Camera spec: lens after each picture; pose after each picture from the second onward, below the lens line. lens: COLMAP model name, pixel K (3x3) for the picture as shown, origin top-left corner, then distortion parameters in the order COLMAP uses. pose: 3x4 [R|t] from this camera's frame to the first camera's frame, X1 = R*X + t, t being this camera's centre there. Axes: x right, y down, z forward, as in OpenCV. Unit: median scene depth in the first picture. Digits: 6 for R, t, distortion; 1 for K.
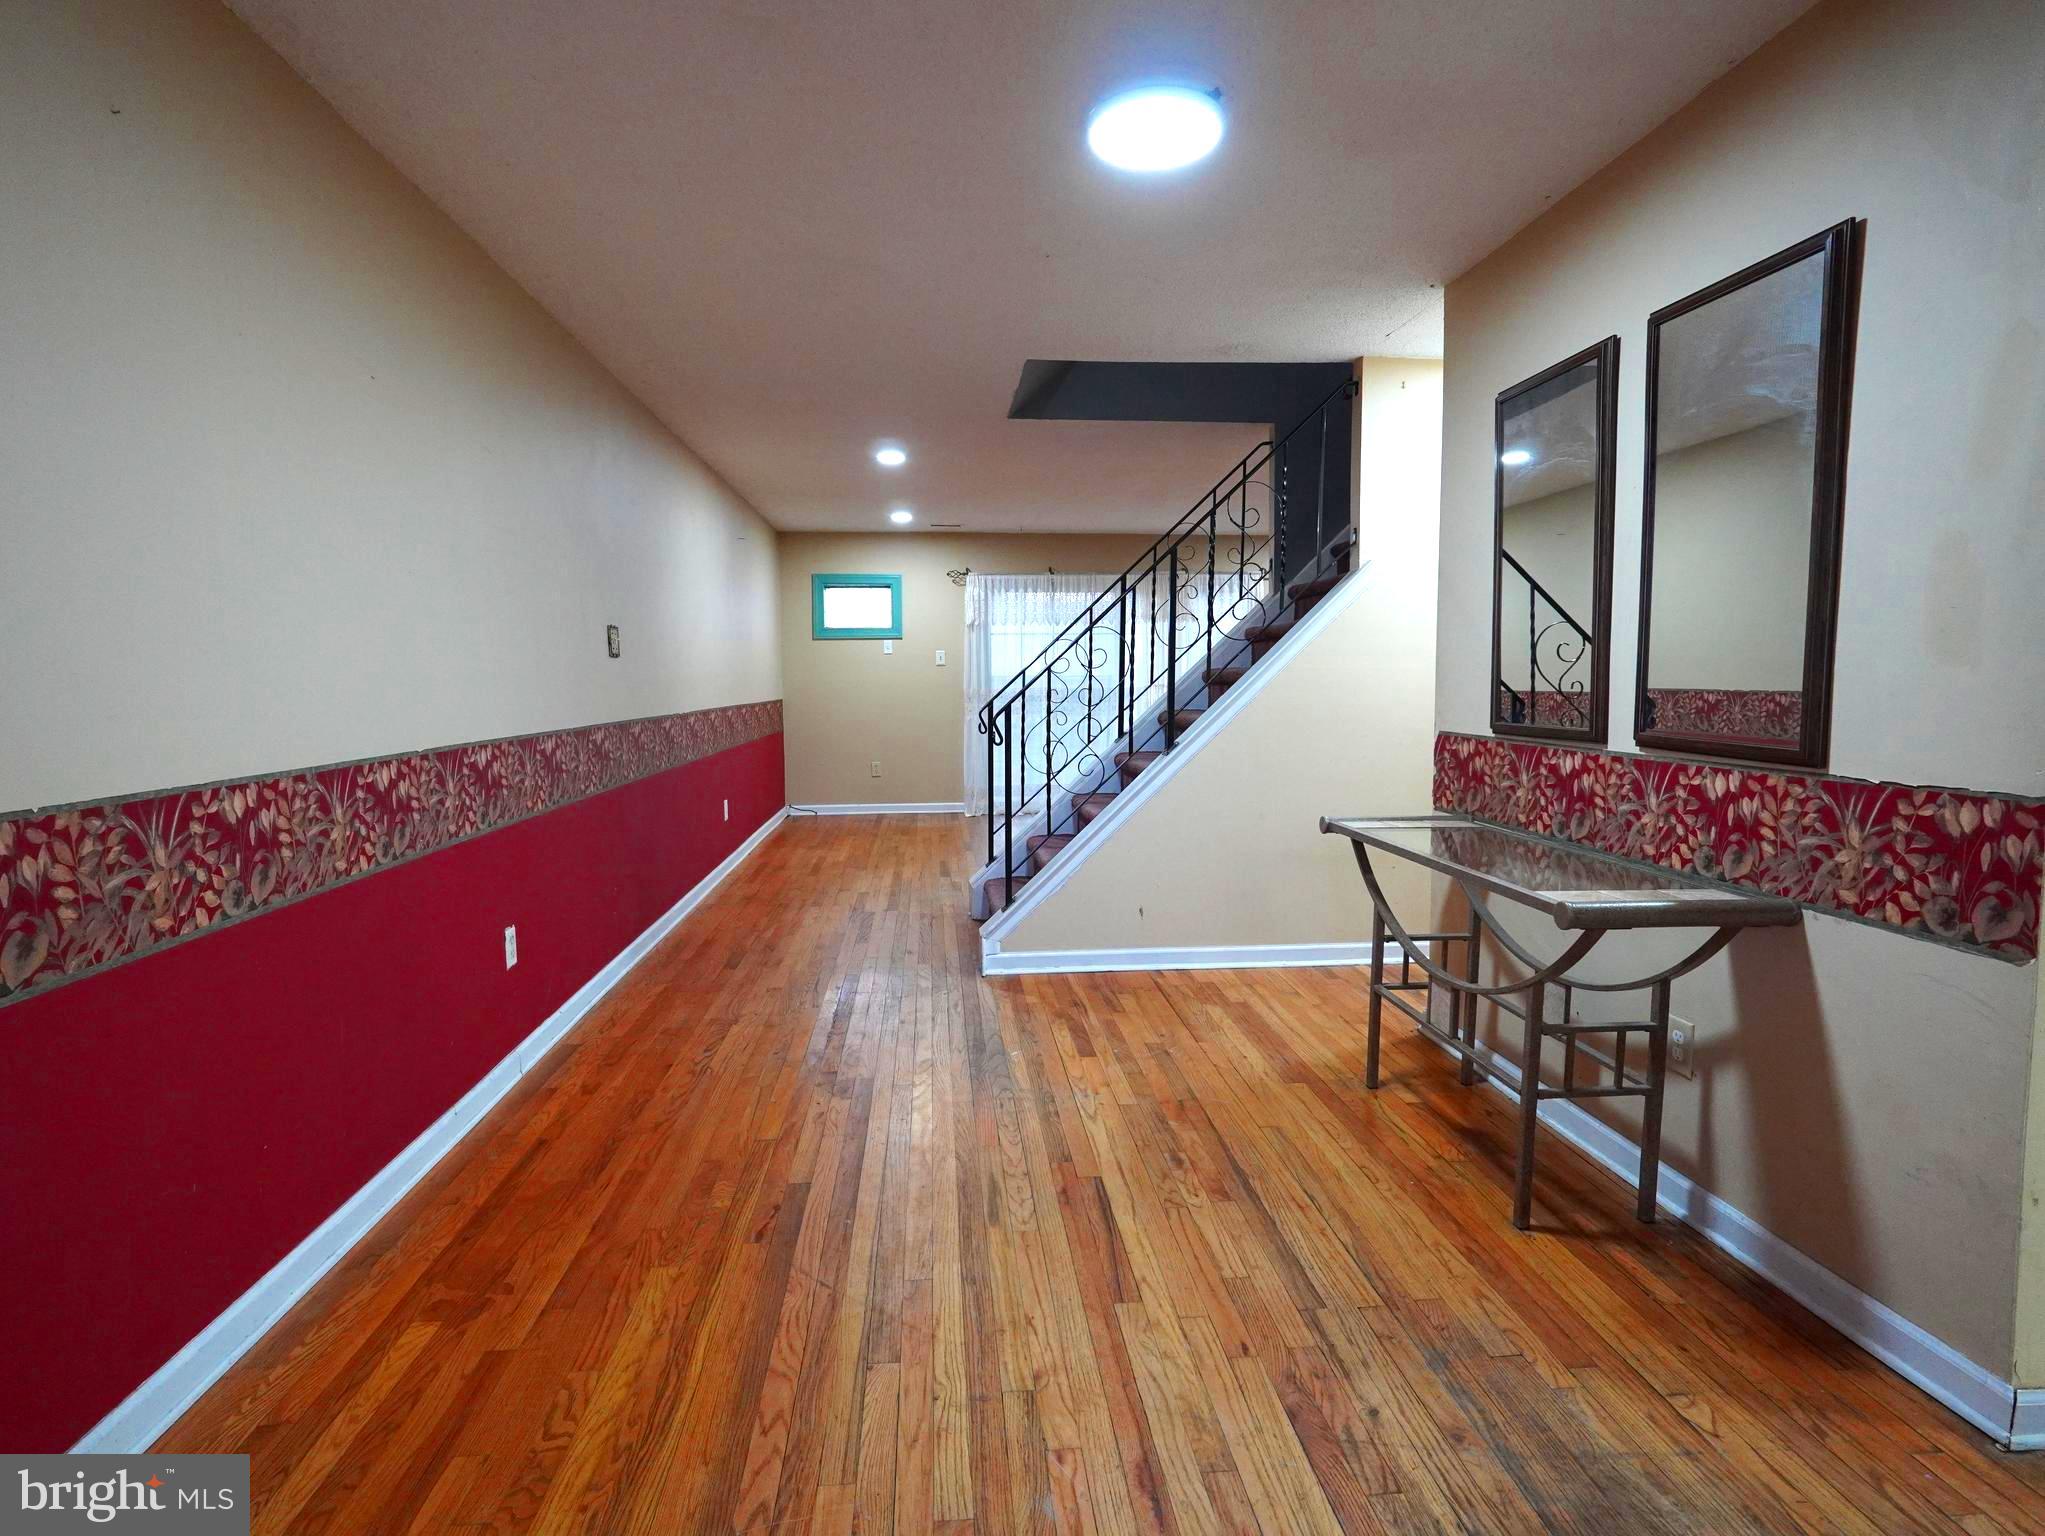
lens RADIAL K [[1144.6, 0, 1022.5], [0, 1144.6, 768.0], [0, 0, 1]] dist [0.002033, 0.000852]
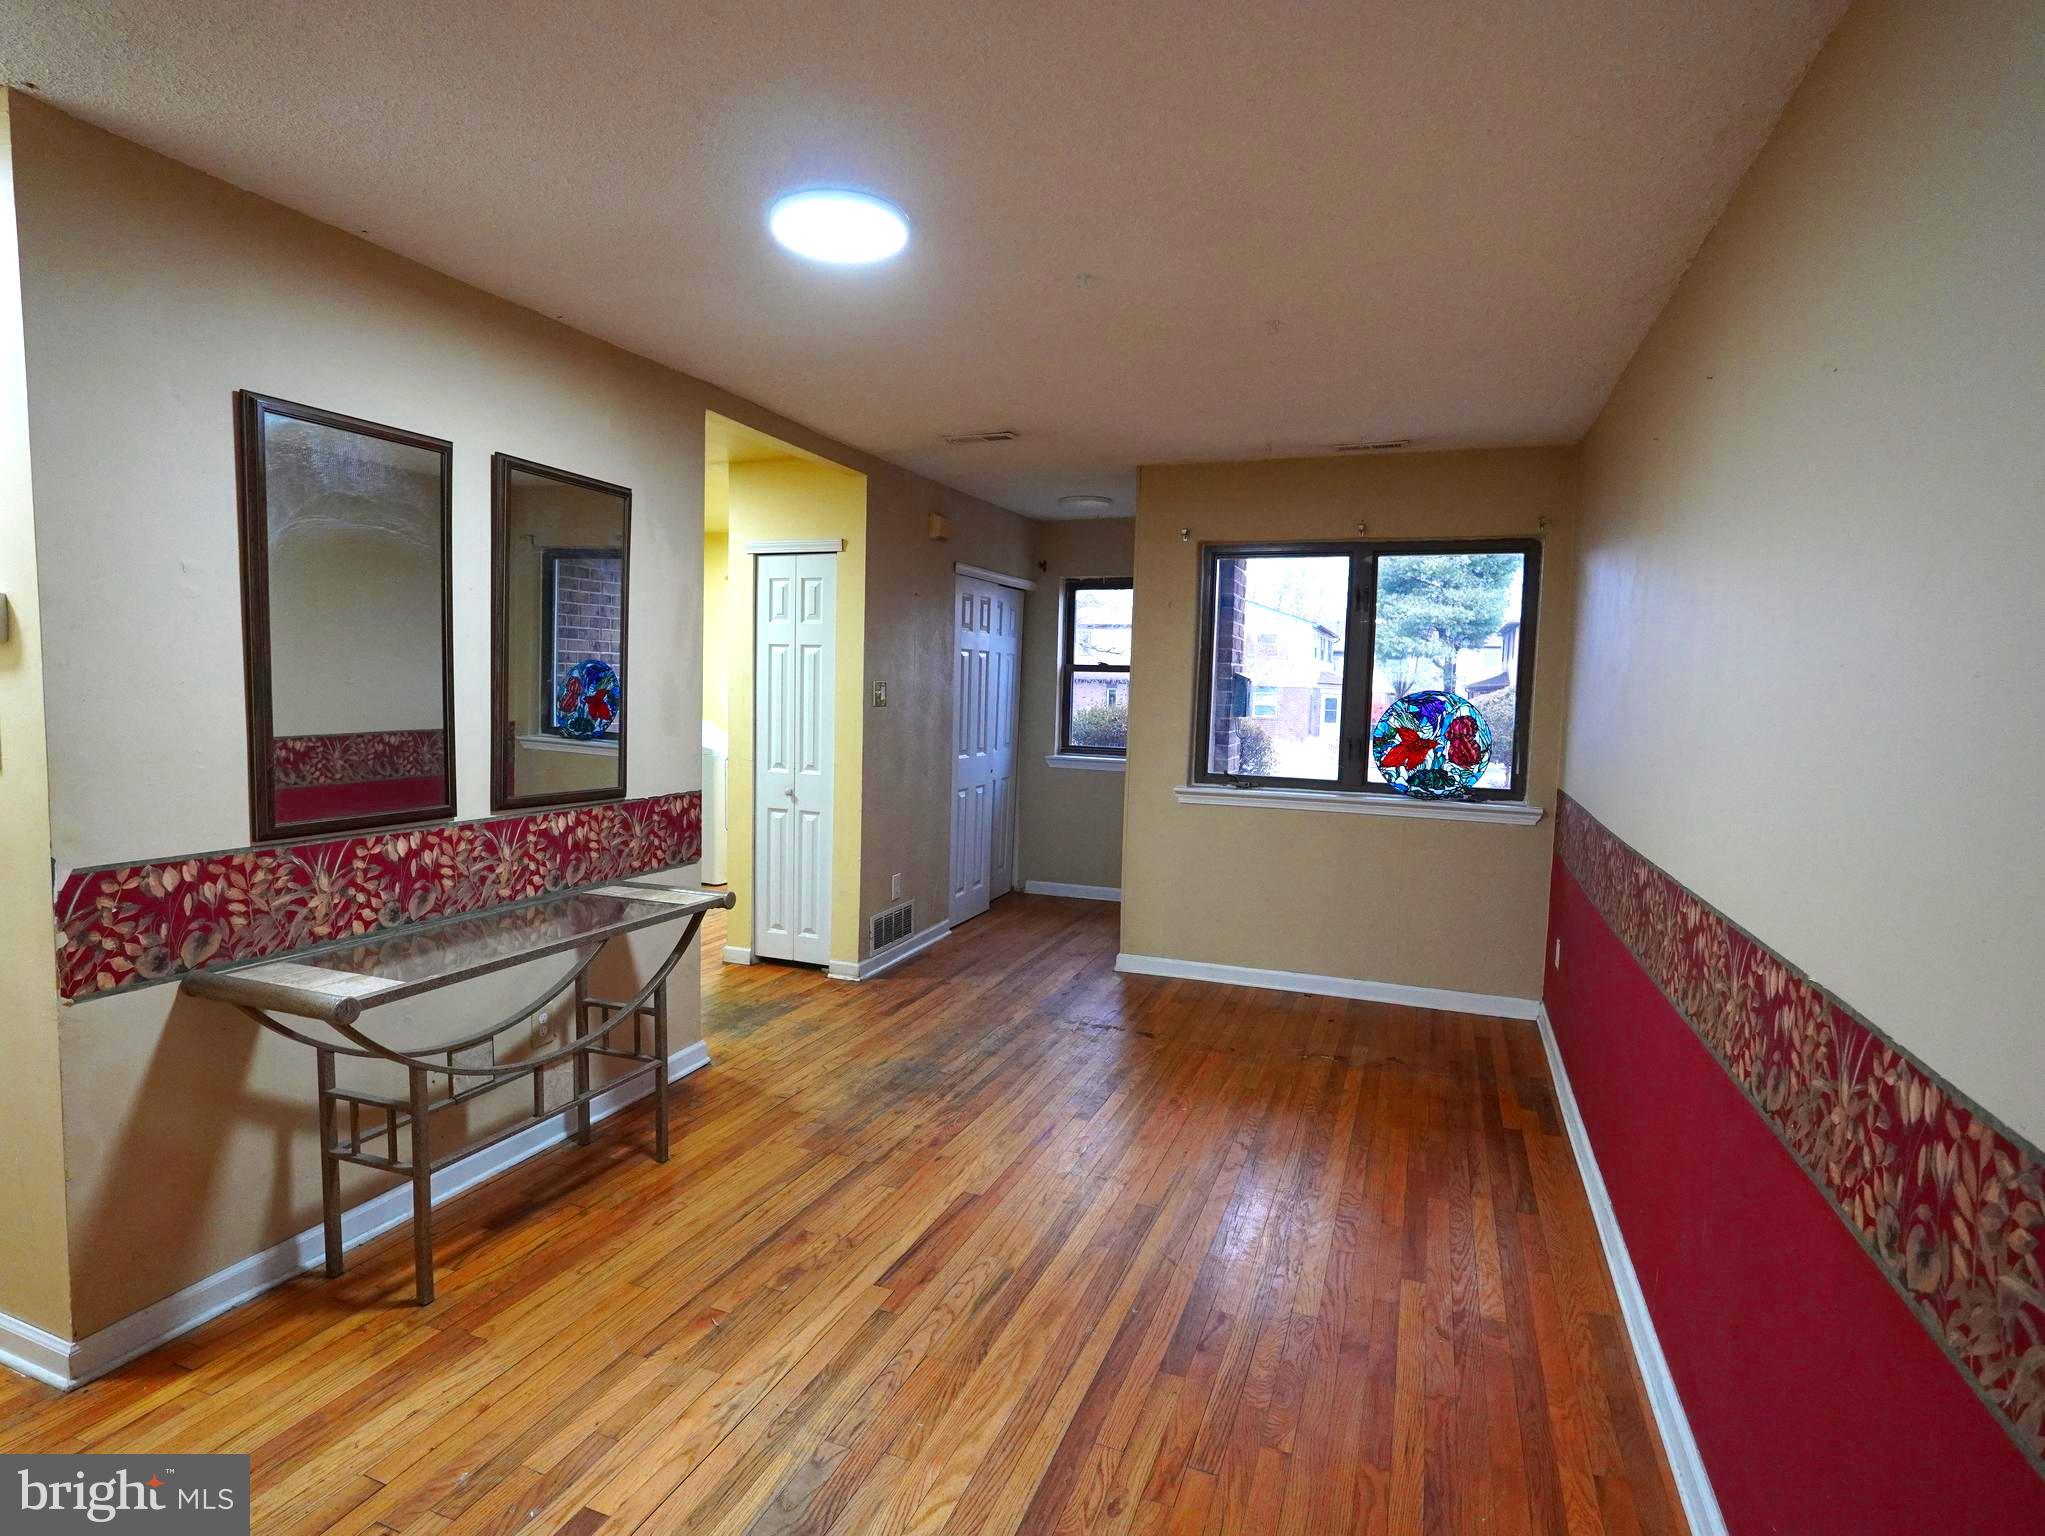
lens RADIAL K [[1080.9, 0, 1022.5], [0, 1080.9, 768.0], [0, 0, 1]] dist [-0.048938, -0.000003]
pose [[-0.908243, -0.046372, 0.415867, -0.413732], [0.014996, 0.989595, 0.143099, -0.211090], [-0.418175, 0.136204, -0.898097, 1.744306]]
